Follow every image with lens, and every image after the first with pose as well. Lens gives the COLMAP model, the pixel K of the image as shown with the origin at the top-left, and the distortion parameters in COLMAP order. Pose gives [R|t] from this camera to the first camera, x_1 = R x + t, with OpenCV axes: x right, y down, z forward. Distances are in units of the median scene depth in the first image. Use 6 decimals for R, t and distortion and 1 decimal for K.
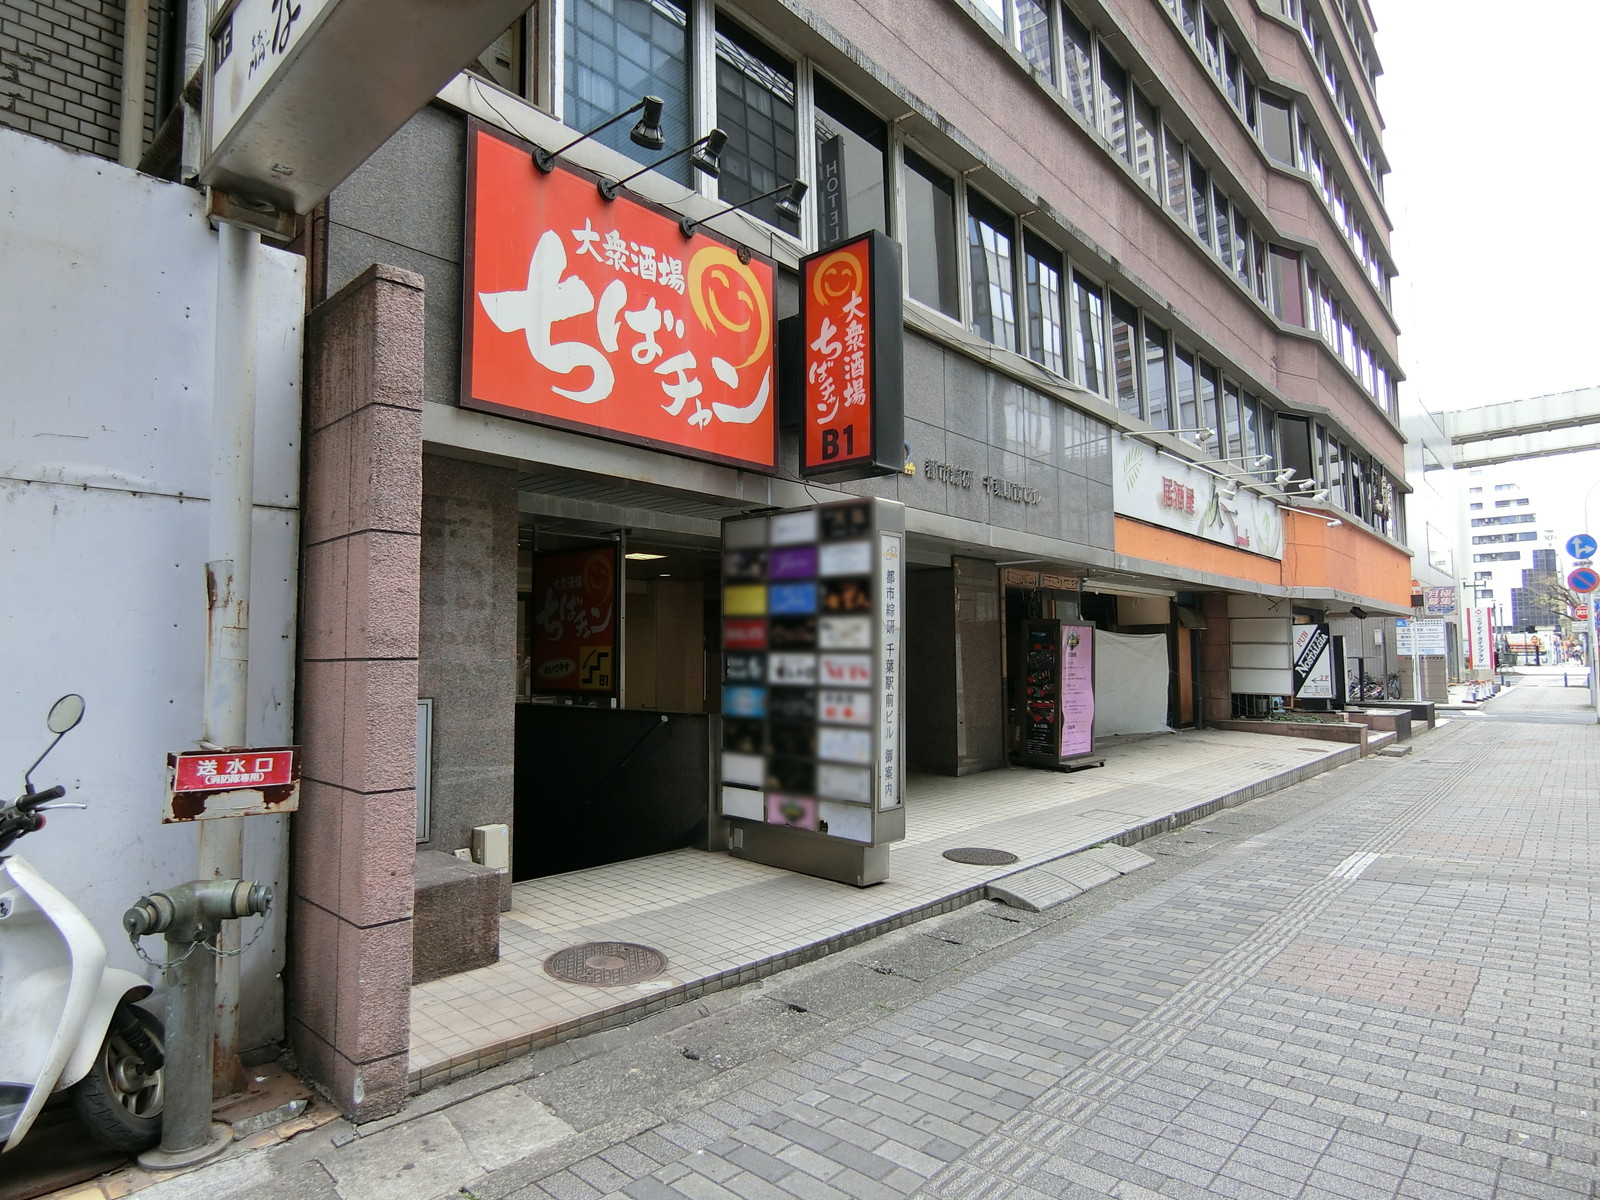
lens RADIAL K [[893.1, 0, 800.0], [0, 893.1, 600.0], [0, 0, 1]] dist [-0.019260, -0.000464]
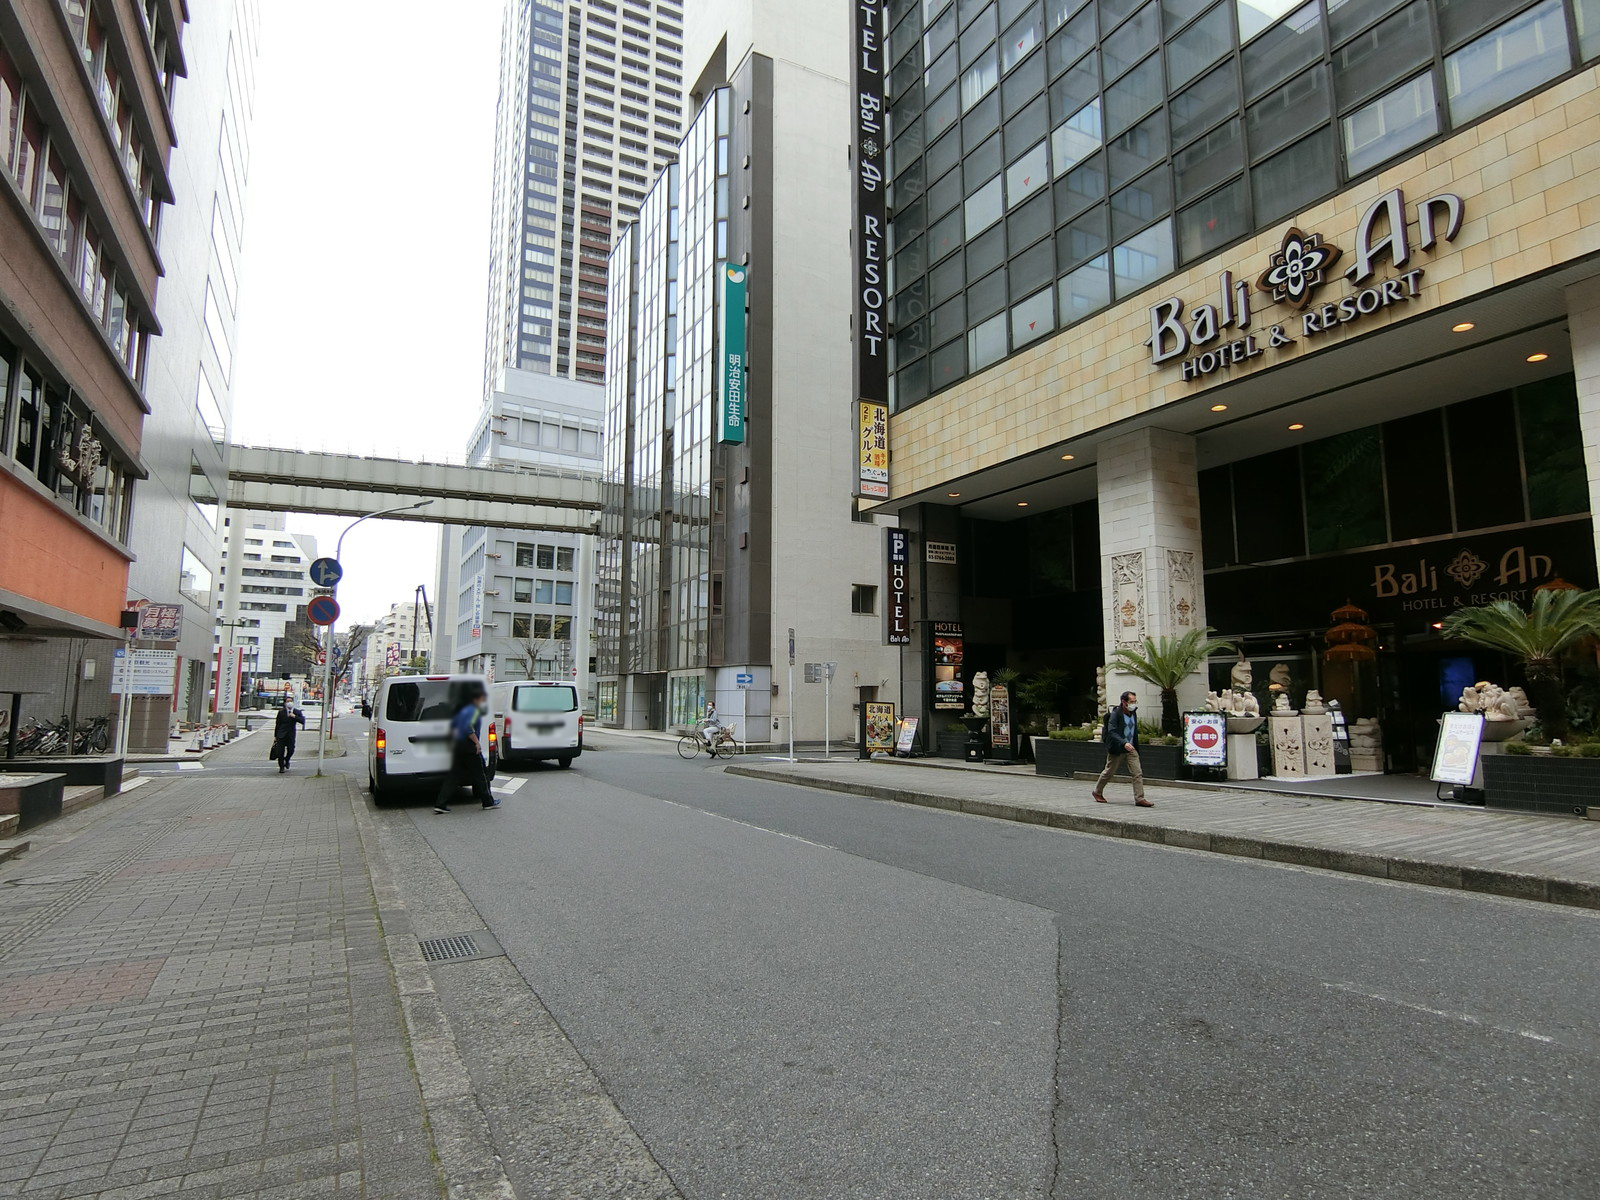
lens RADIAL K [[880.2, 0, 800.0], [0, 880.2, 600.0], [0, 0, 1]] dist [-0.004112, -0.001536]
pose [[0.345212, 0.119964, 0.930826, 0.183950], [-0.072966, 0.992226, -0.100817, 0.016325], [-0.935684, -0.033116, 0.351282, 0.191658]]
